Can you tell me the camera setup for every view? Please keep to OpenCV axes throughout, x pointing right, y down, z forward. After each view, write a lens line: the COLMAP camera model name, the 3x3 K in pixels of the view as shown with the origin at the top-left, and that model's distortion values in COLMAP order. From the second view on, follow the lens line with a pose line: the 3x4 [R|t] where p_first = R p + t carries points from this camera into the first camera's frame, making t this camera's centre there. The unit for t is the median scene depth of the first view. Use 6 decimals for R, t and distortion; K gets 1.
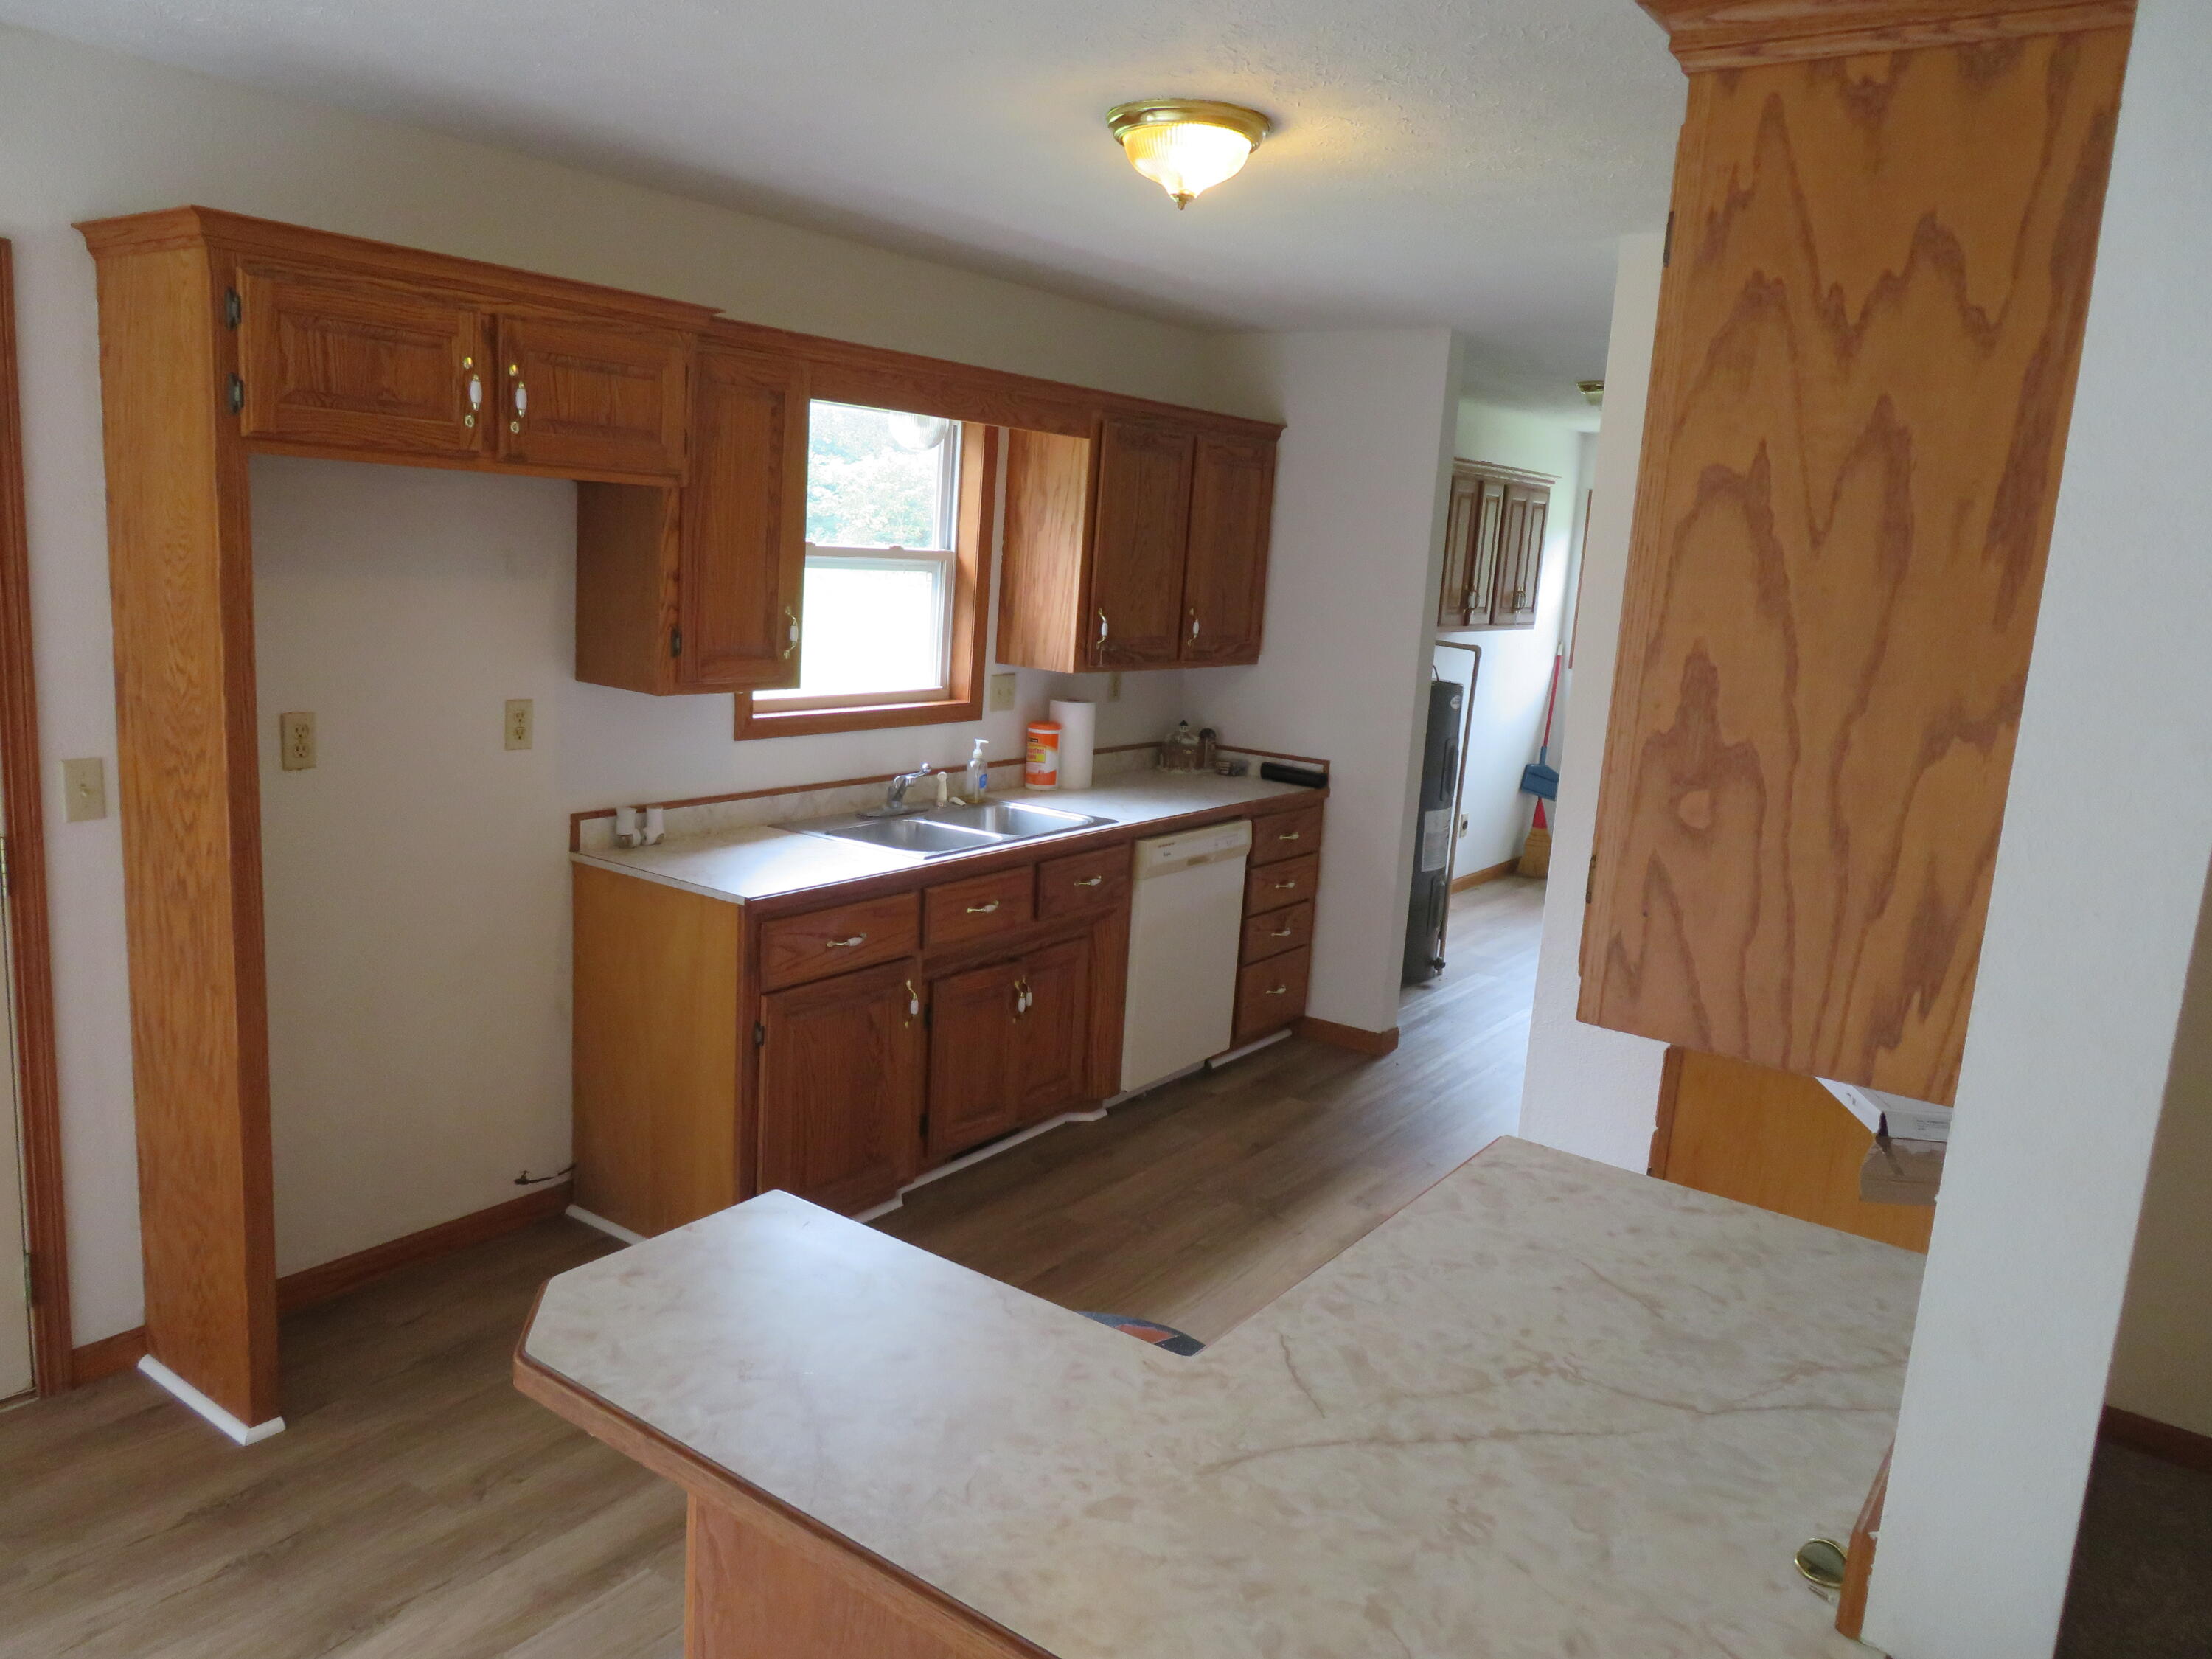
lens RADIAL K [[1586.2, 0, 1106.0], [0, 1586.2, 829.5], [0, 0, 1]] dist [-0.006459, -0.001644]
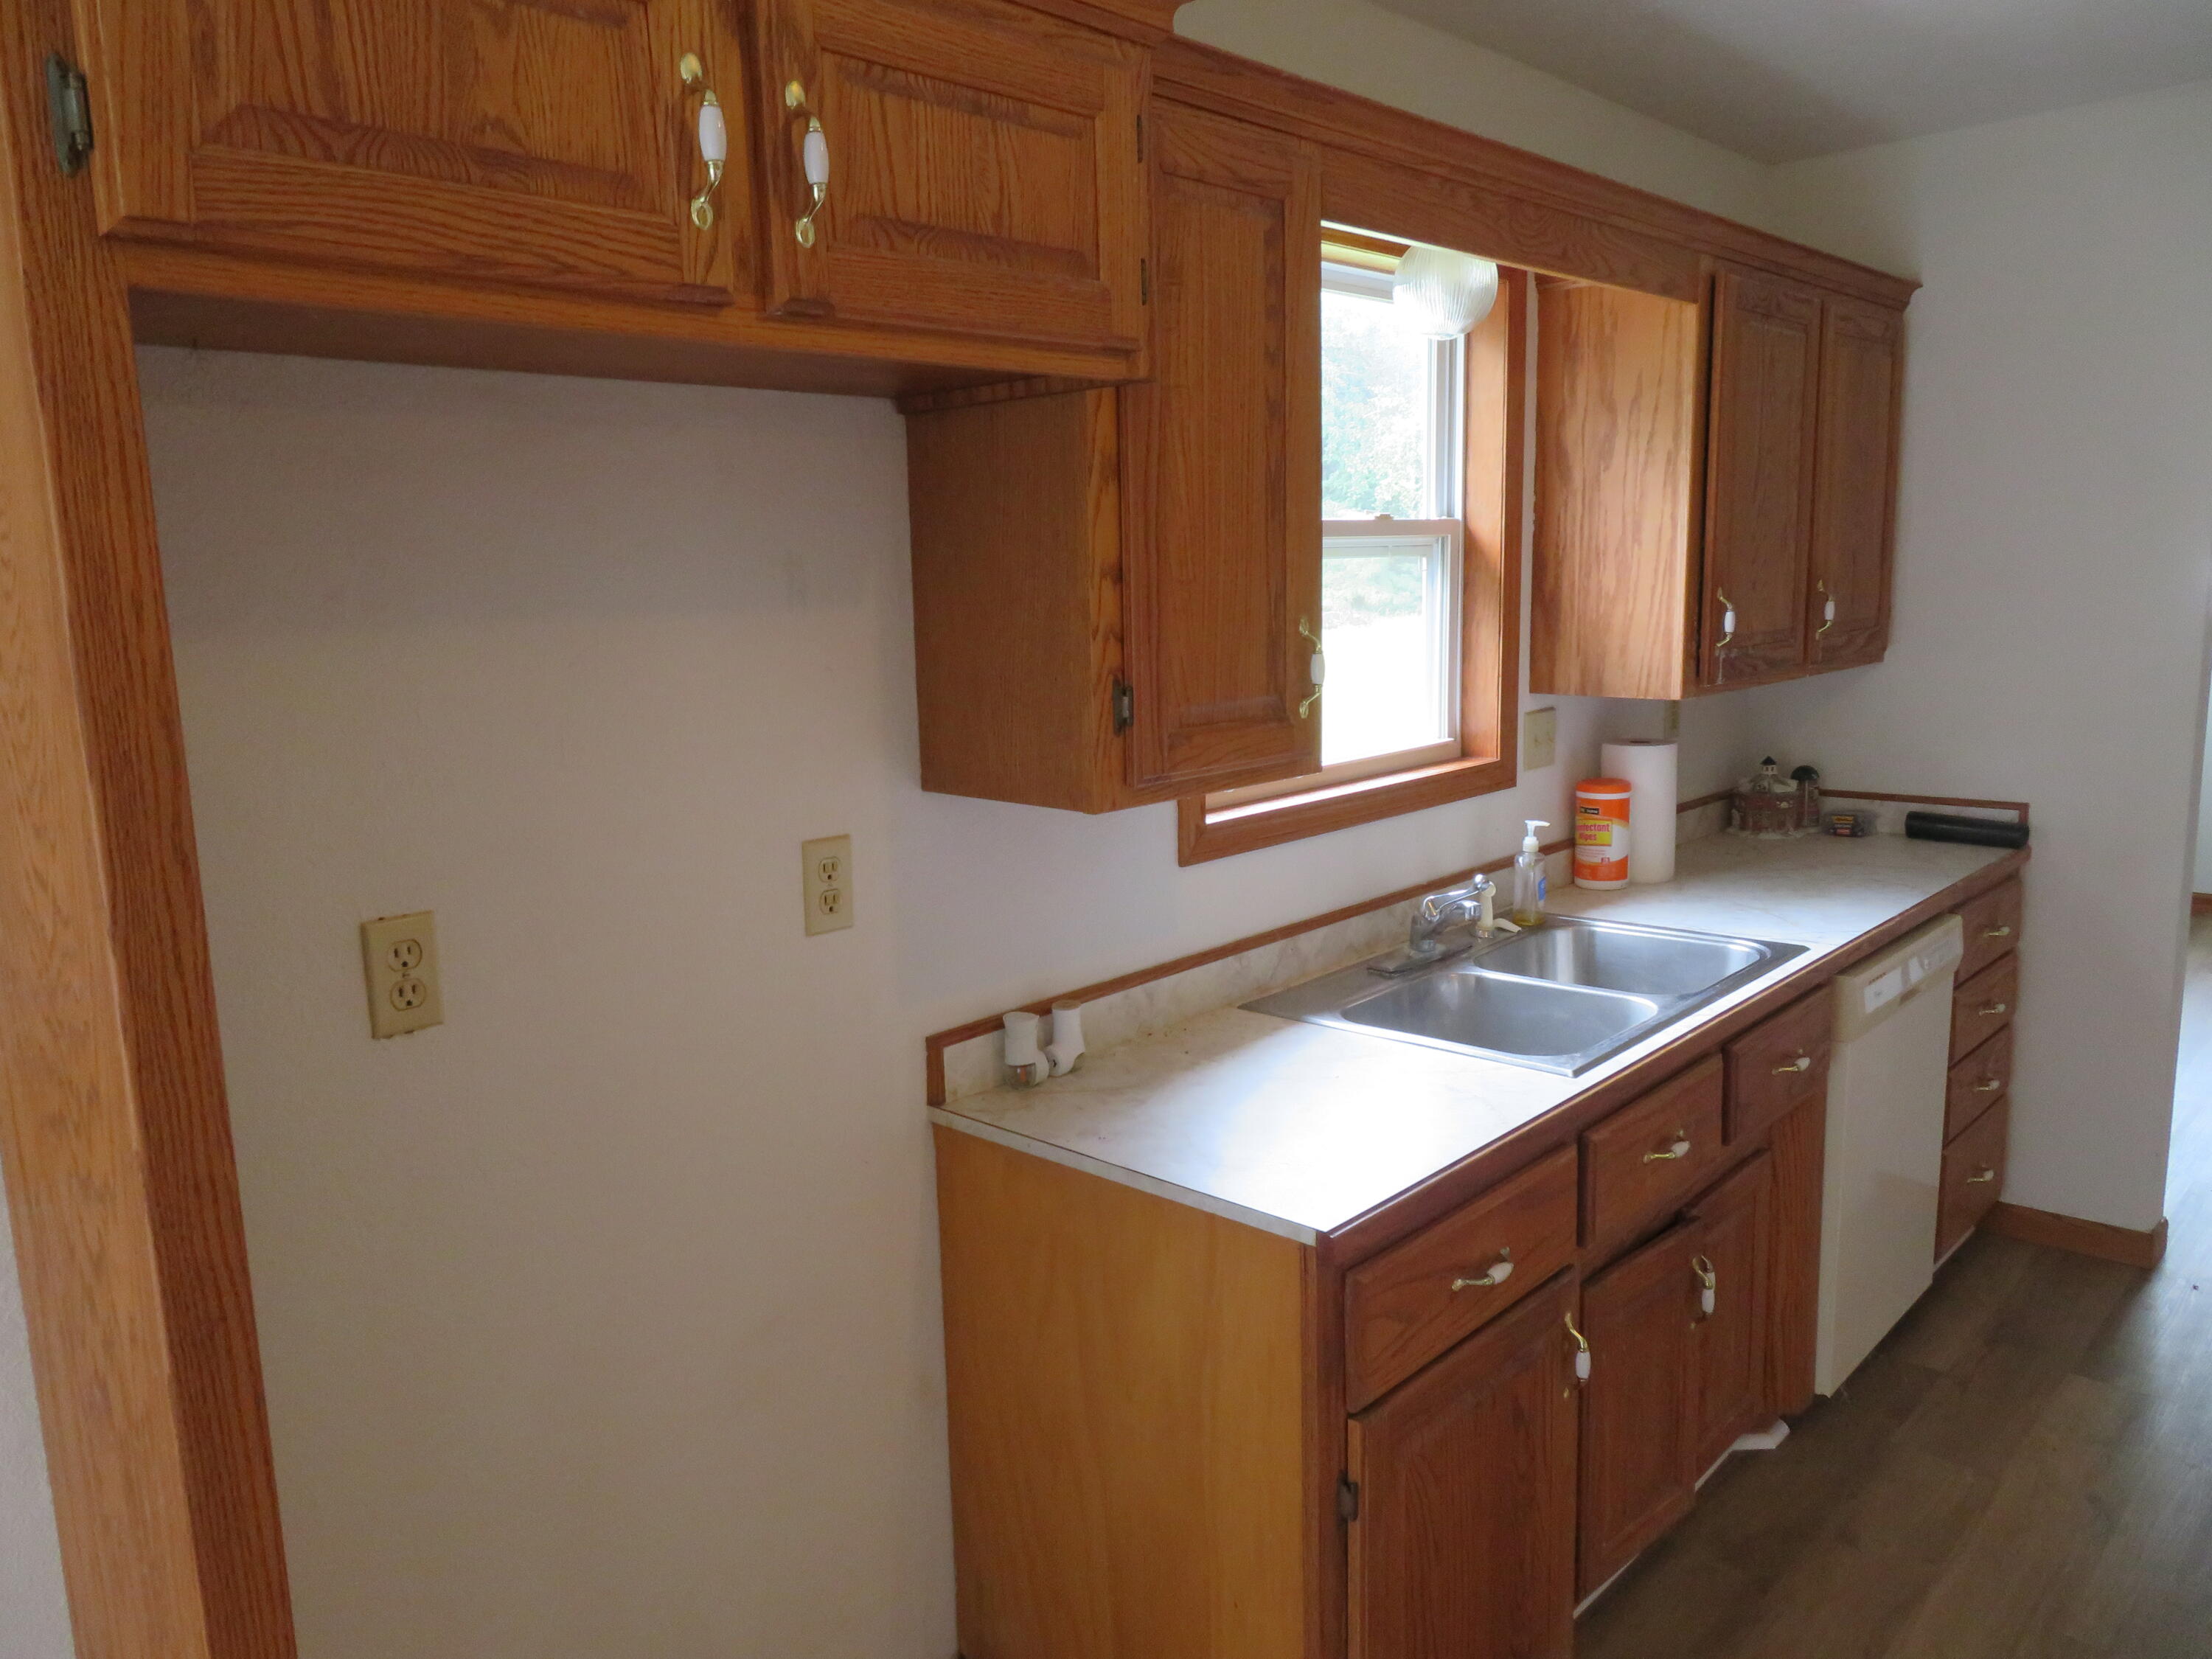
lens RADIAL K [[1618.8, 0, 1106.0], [0, 1618.8, 829.5], [0, 0, 1]] dist [0.008771, 0.002964]
pose [[0.986418, -0.069000, -0.149061, -0.183568], [0.065958, 0.997503, -0.025262, -0.059893], [0.150432, 0.015087, 0.988505, 0.447773]]
